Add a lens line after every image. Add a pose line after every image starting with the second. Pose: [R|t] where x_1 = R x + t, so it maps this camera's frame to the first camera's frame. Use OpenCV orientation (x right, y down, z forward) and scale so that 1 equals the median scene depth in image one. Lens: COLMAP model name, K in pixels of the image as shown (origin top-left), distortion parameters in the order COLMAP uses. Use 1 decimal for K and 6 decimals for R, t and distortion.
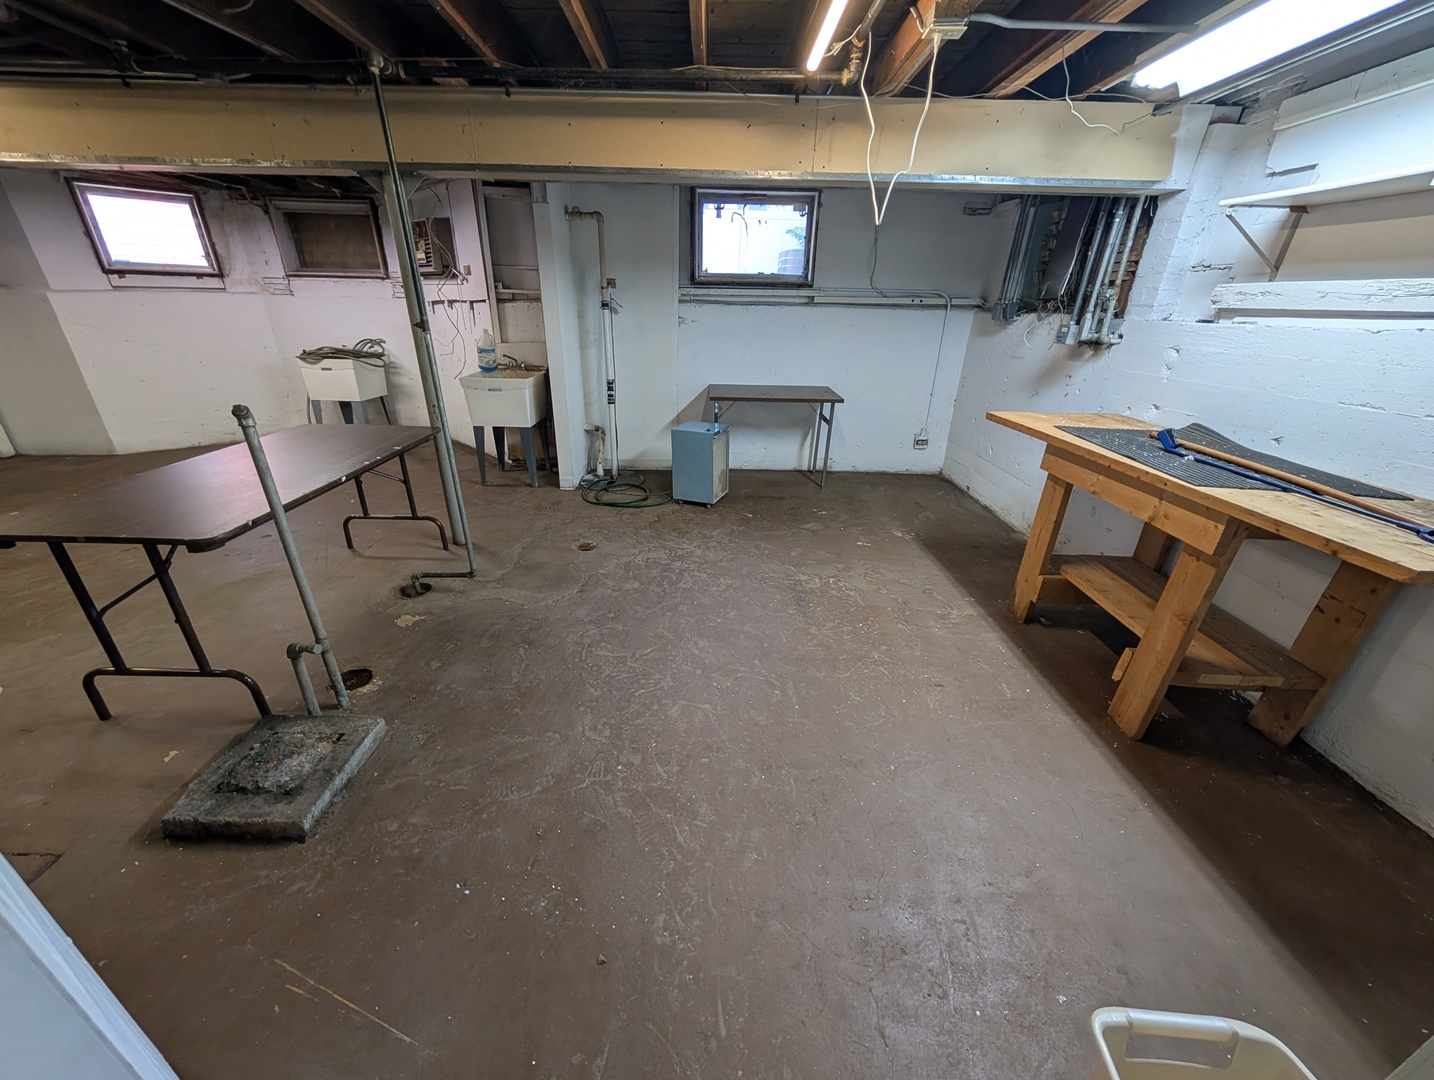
lens RADIAL K [[520.5, 0, 714.7], [0, 520.5, 540.0], [0, 0, 1]] dist [0.000289, 0.000102]
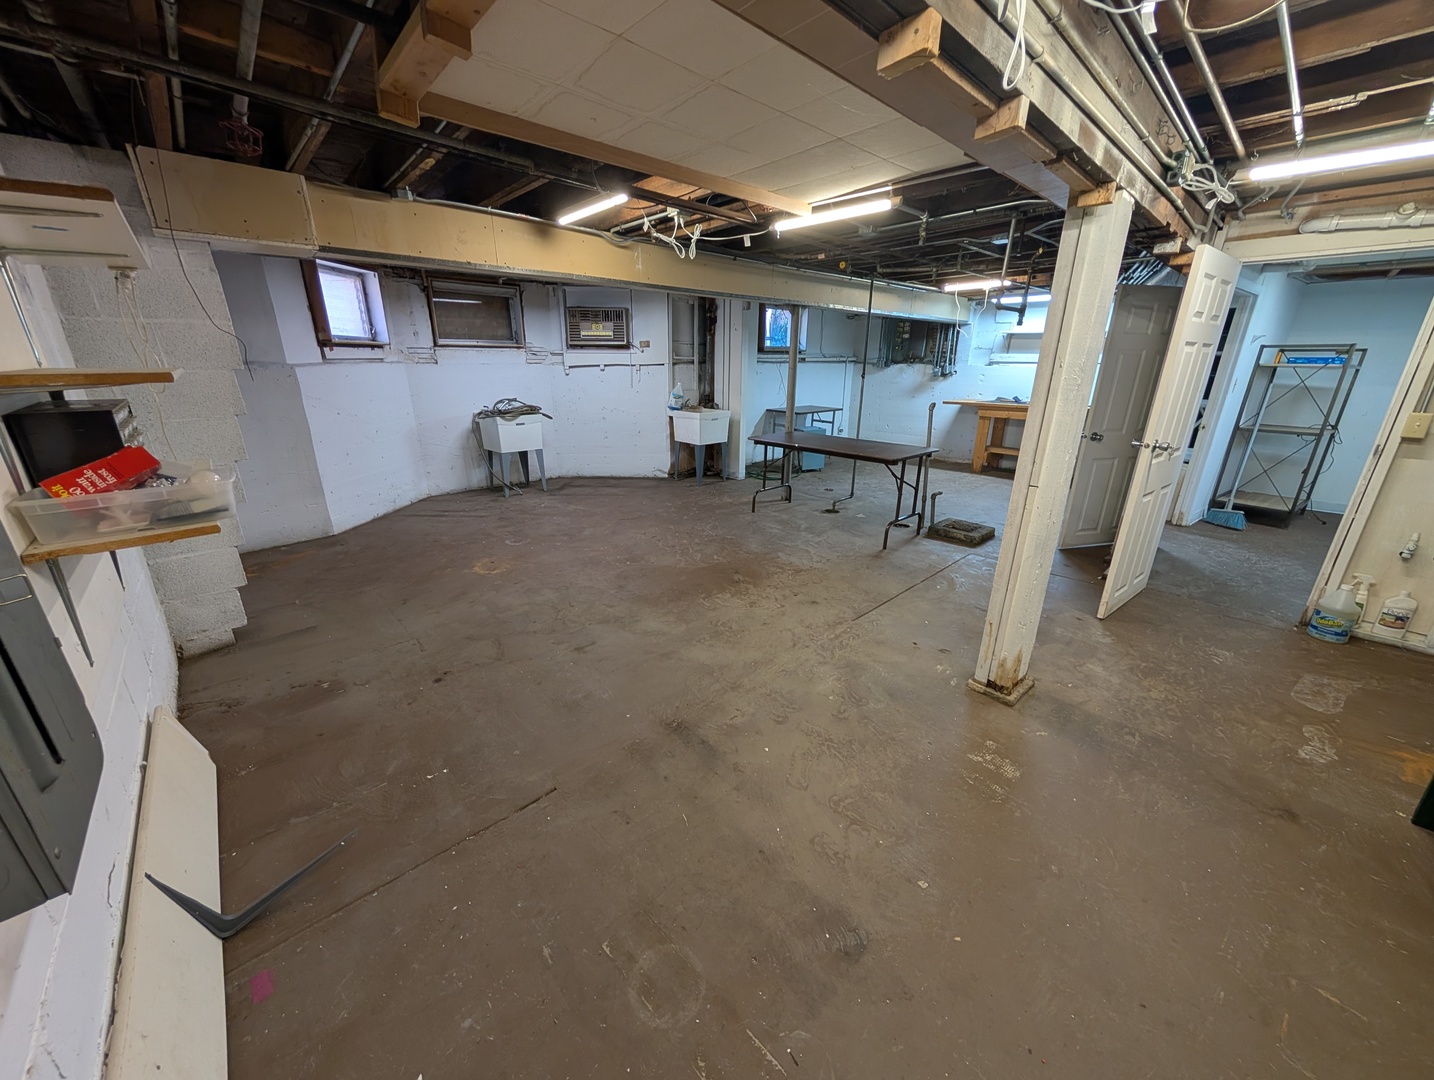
lens RADIAL K [[520.5, 0, 714.7], [0, 520.5, 540.0], [0, 0, 1]] dist [0.000289, 0.000102]
pose [[0.734838, -0.239327, 0.634615, -1.461934], [0.289663, 0.956791, 0.025417, 0.016285], [-0.613277, 0.165147, 0.772411, -0.139429]]
